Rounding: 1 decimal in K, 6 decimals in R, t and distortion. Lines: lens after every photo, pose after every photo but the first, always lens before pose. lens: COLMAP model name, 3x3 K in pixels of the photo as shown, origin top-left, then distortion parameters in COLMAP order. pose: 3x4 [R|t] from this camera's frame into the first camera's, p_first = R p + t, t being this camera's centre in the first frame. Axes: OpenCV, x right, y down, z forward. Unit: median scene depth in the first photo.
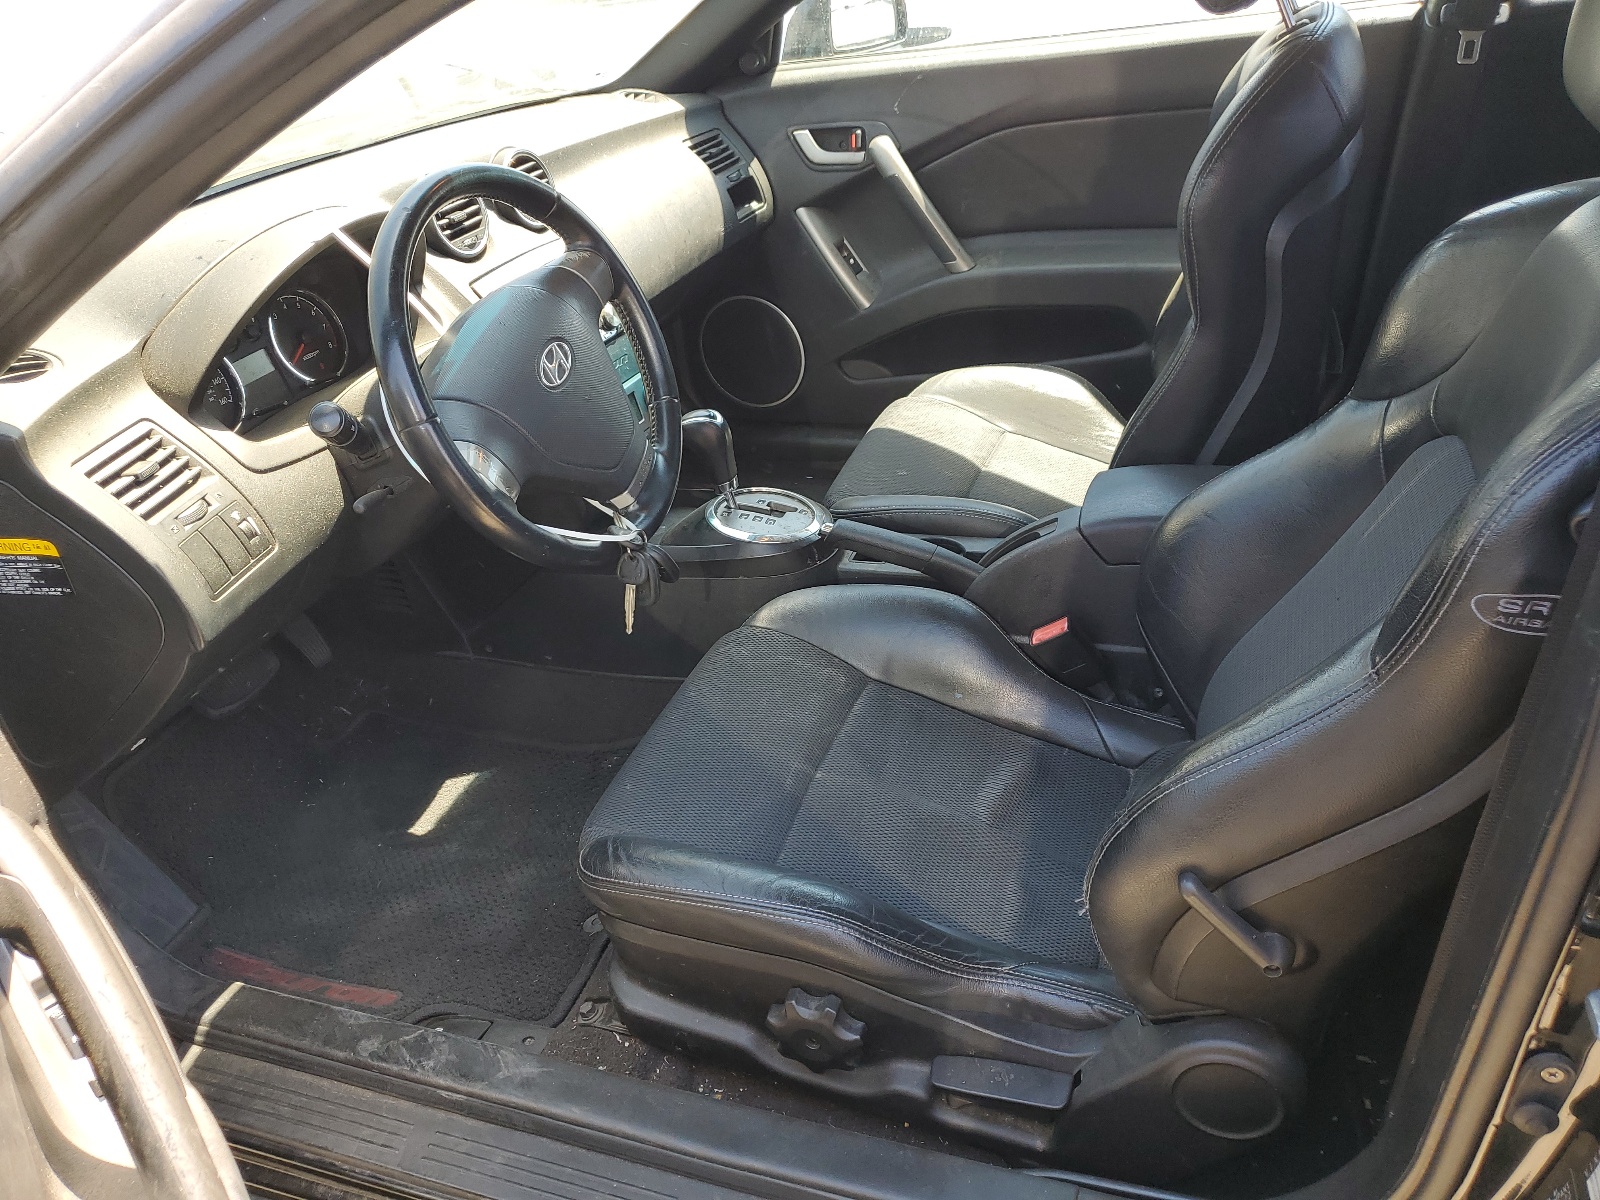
lens RADIAL K [[1210.6, 0, 800.0], [0, 1210.6, 600.0], [0, 0, 1]] dist [-0.003968, -0.051145]
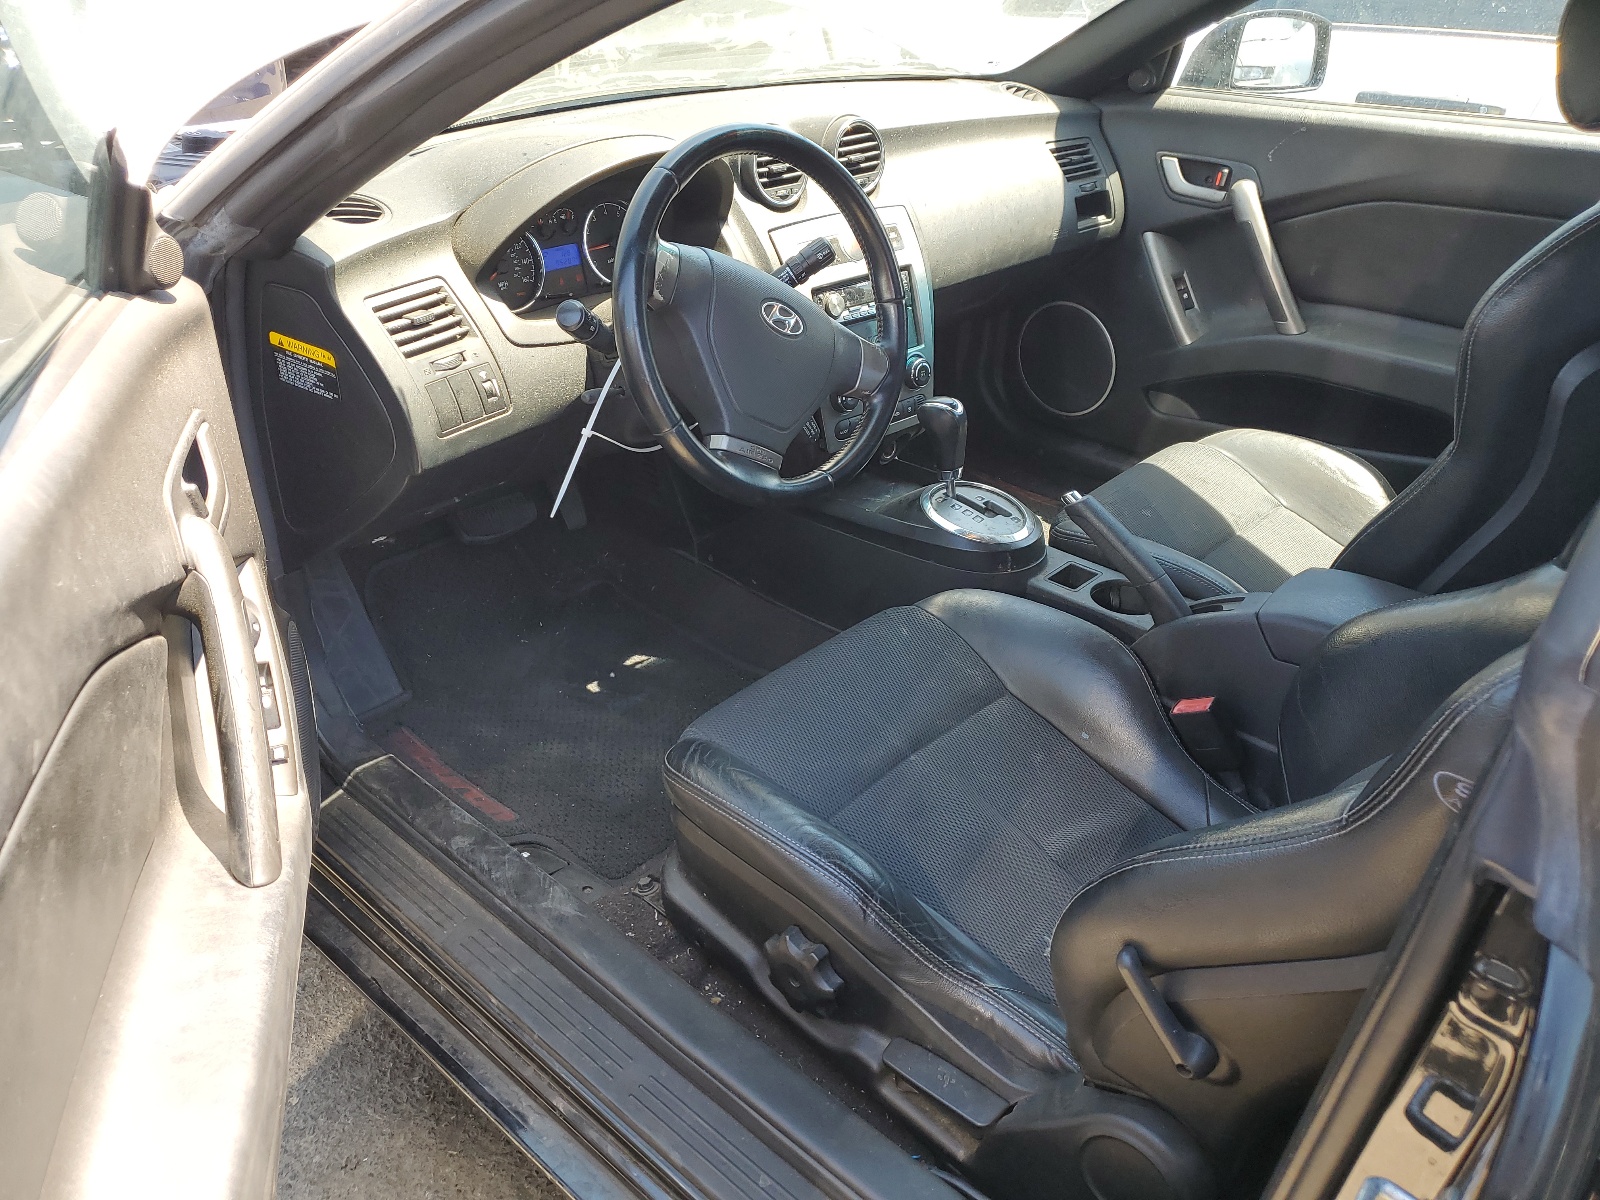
lens RADIAL K [[1214.0, 0, 799.3], [0, 1214.0, 587.2], [0, 0, 1]] dist [0.002723, -0.096482]
pose [[0.915278, 0.301667, -0.266950, 0.144037], [-0.299020, 0.952854, 0.051540, -0.018686], [0.269912, 0.032650, 0.962331, -0.039491]]
